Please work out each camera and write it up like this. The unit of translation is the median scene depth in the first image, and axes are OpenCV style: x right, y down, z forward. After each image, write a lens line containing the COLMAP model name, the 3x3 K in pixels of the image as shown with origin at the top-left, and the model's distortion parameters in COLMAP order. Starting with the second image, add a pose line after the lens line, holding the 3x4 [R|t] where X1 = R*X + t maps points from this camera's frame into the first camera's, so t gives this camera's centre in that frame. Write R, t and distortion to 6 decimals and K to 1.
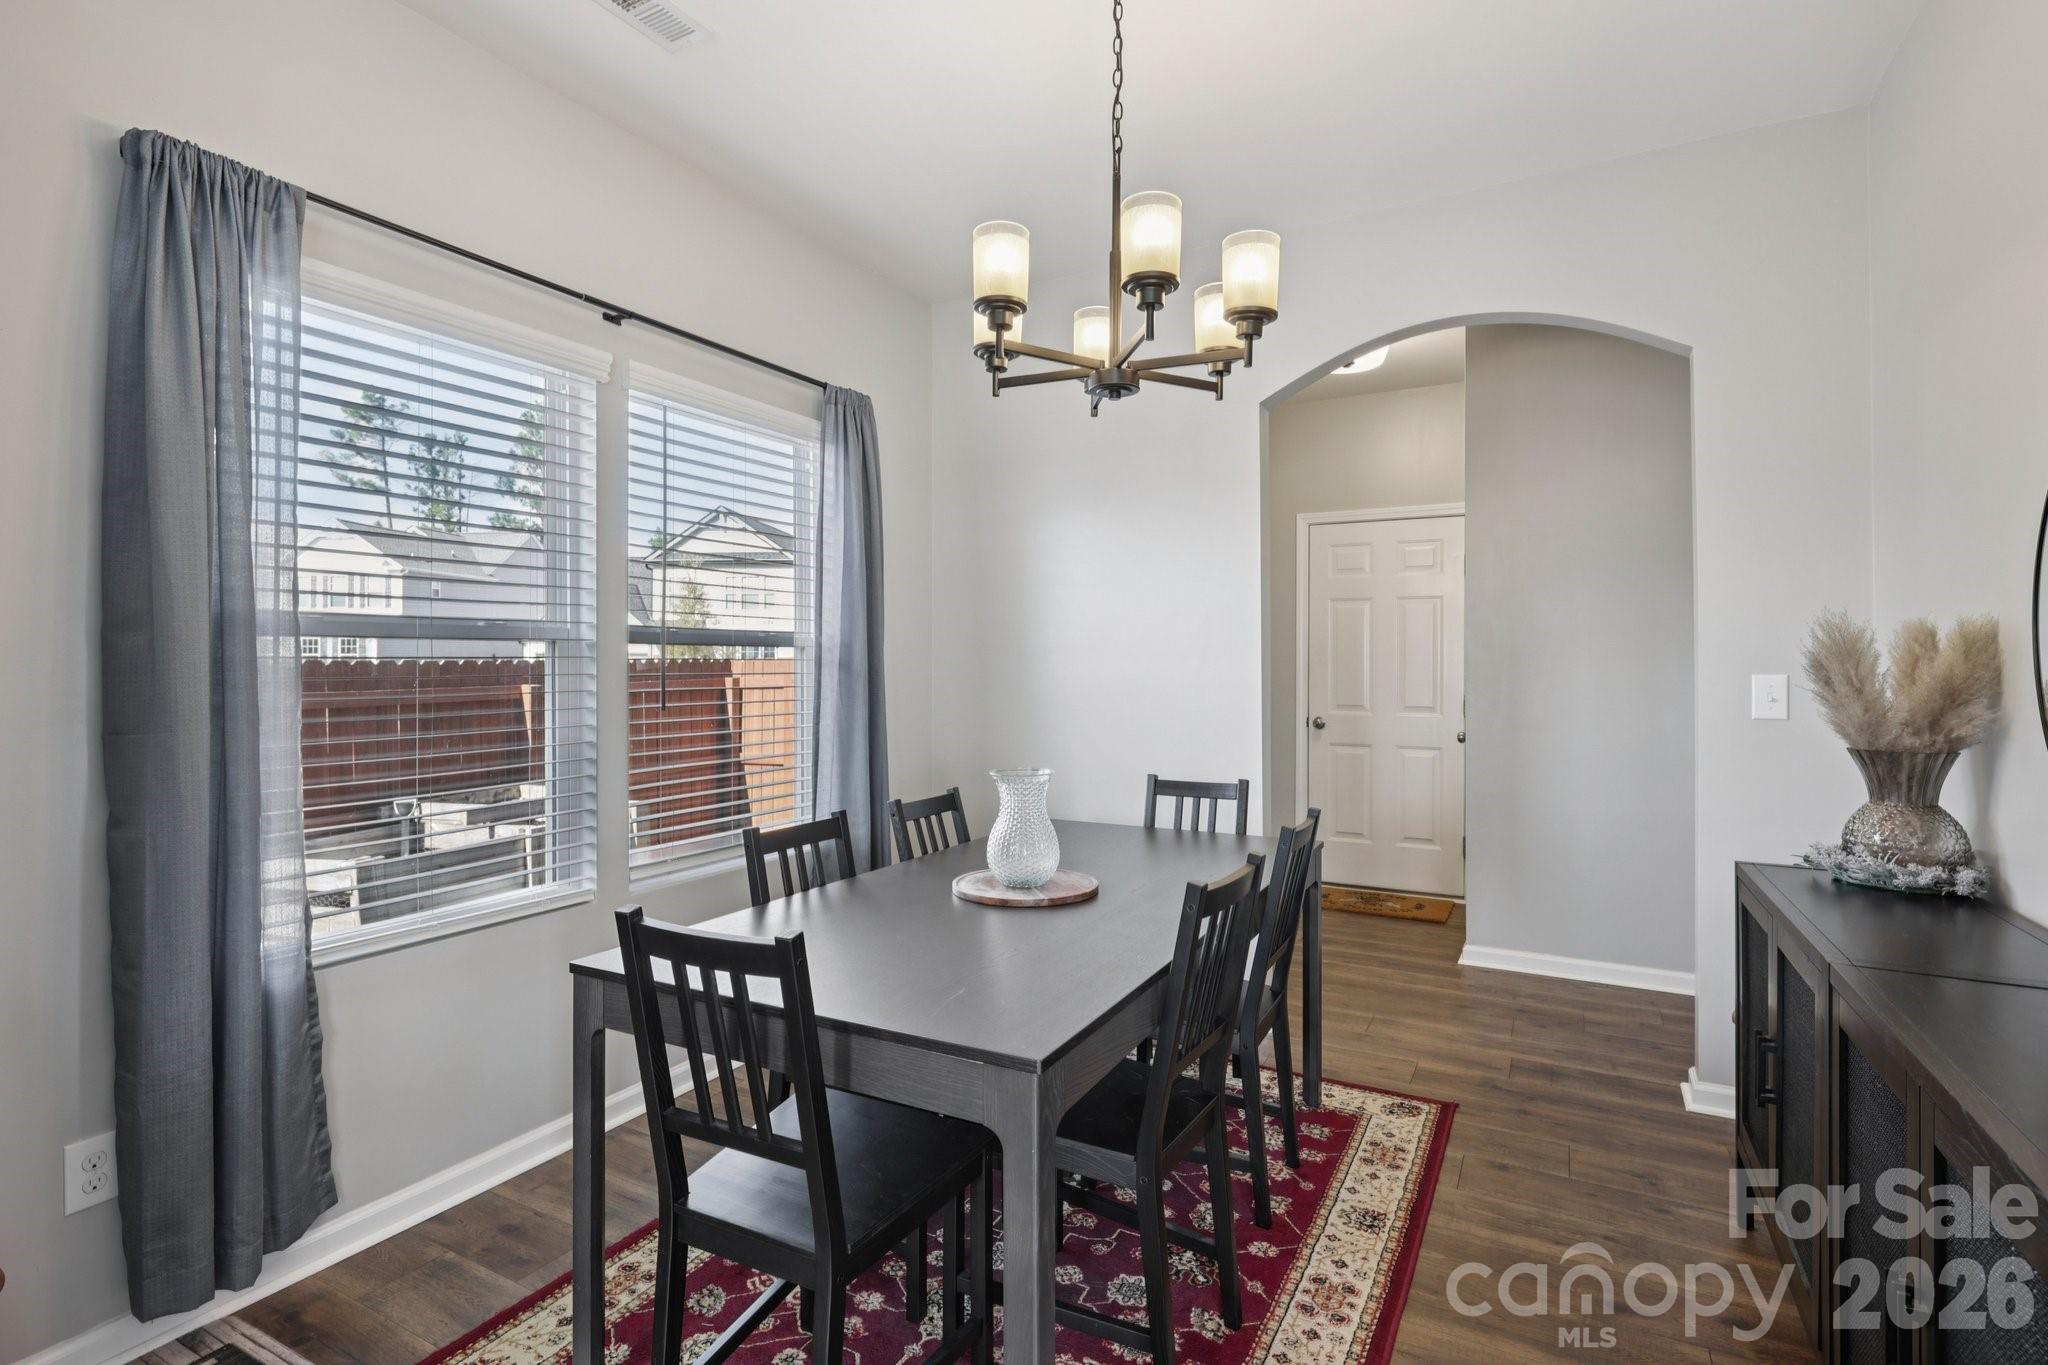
lens RADIAL K [[1030.5, 0, 1032.2], [0, 1030.5, 644.6], [0, 0, 1]] dist [0.161274, 0.000101]
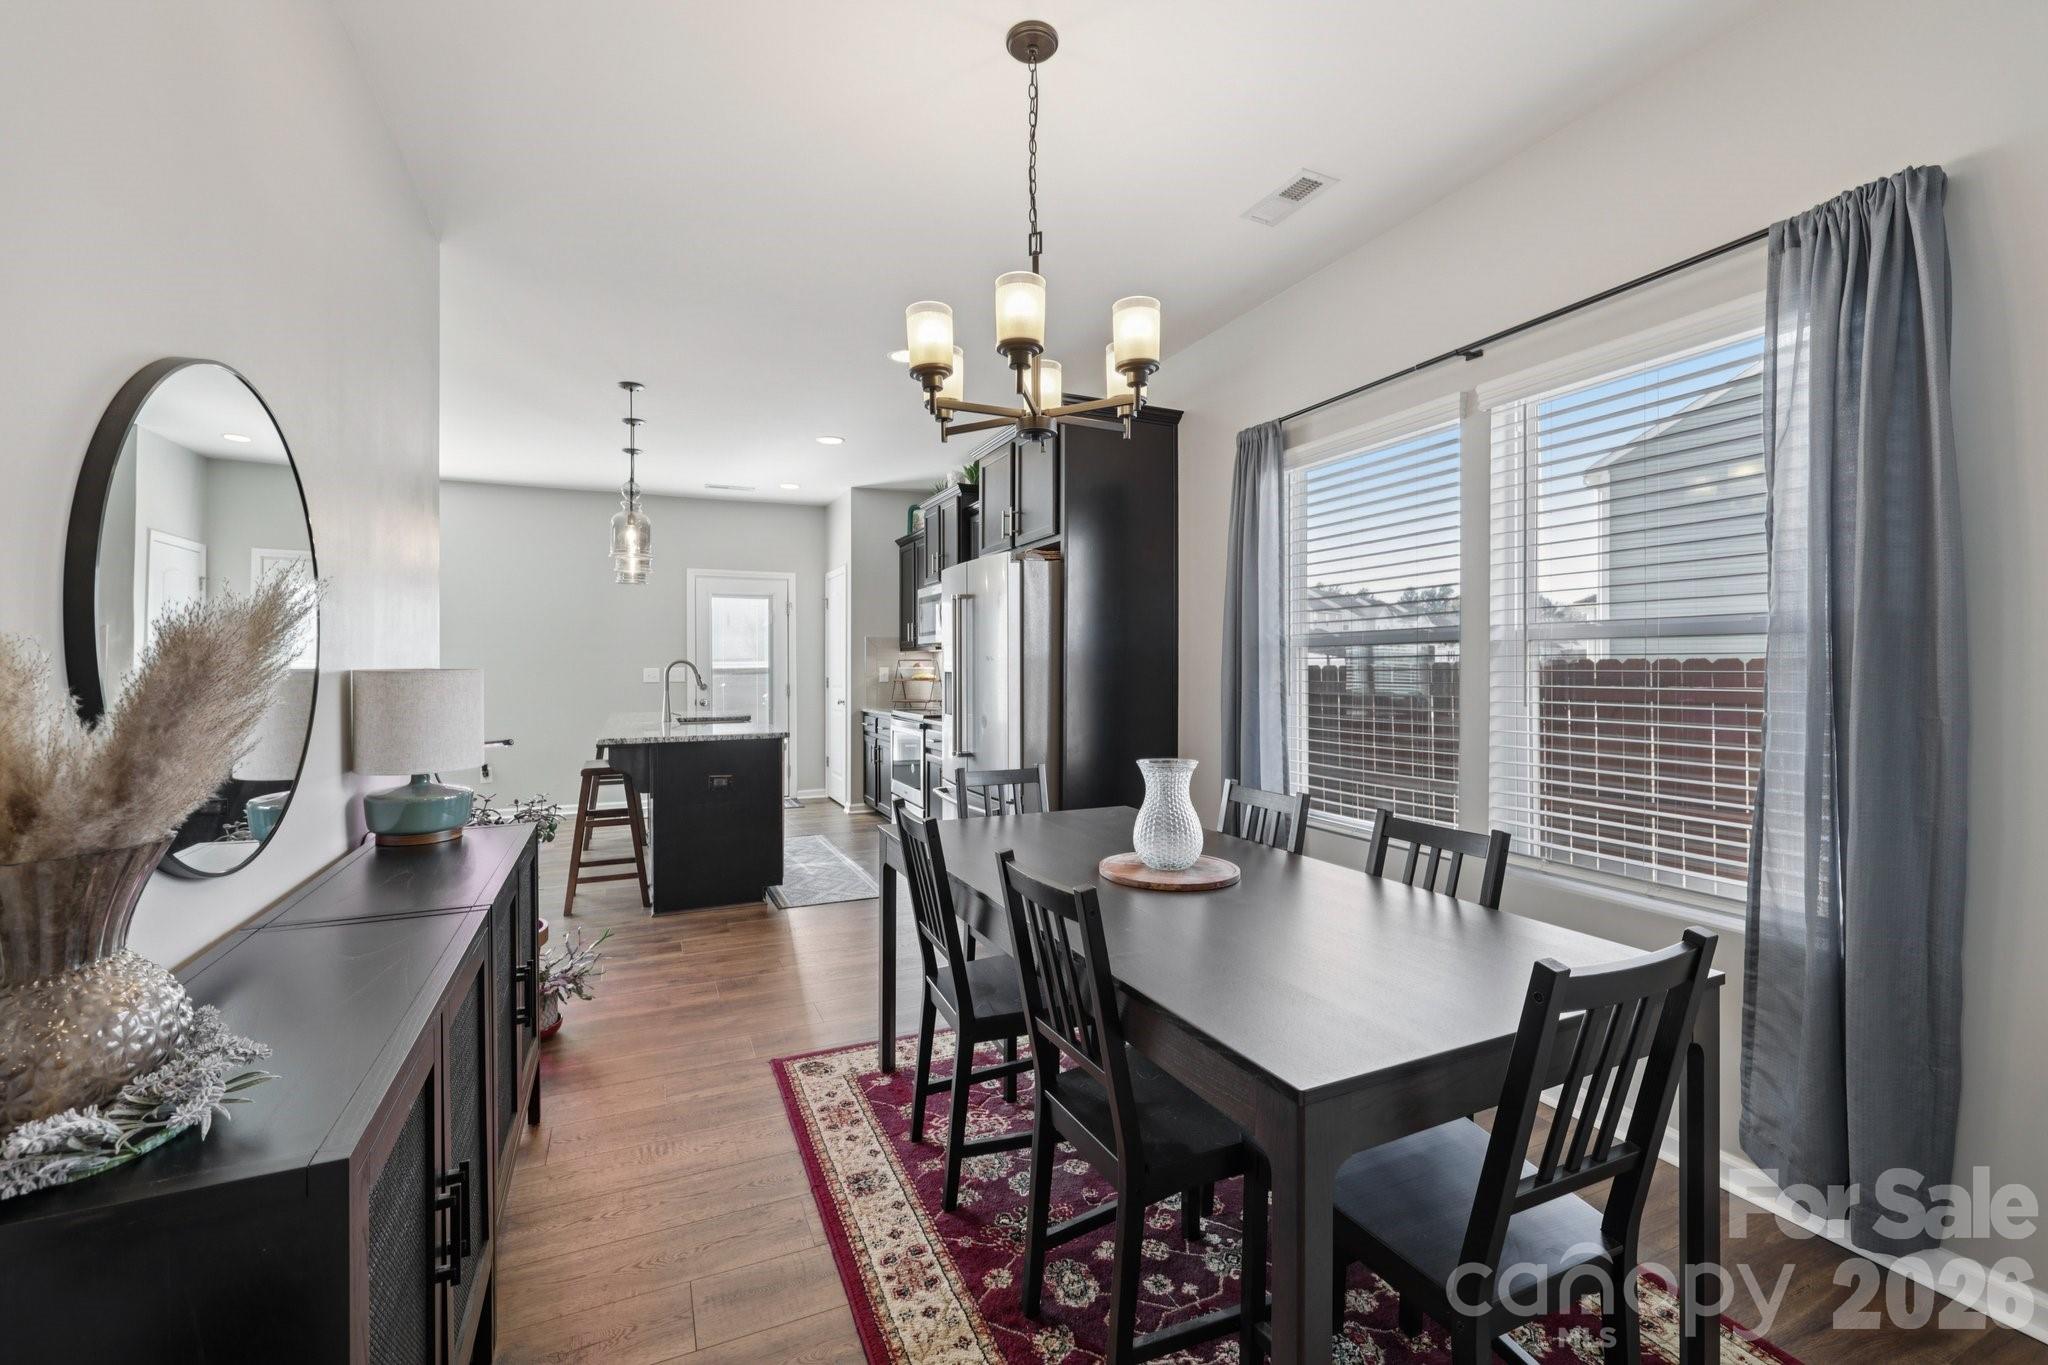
lens RADIAL K [[844.1, 0, 1024.0], [0, 844.1, 682.5], [0, 0, 1]] dist [-0.000628, -0.000055]
pose [[-0.605204, 0.008598, -0.796024, 0.818046], [-0.001659, 0.999926, 0.012062, 0.044901], [0.796068, 0.008621, -0.605145, 1.548938]]
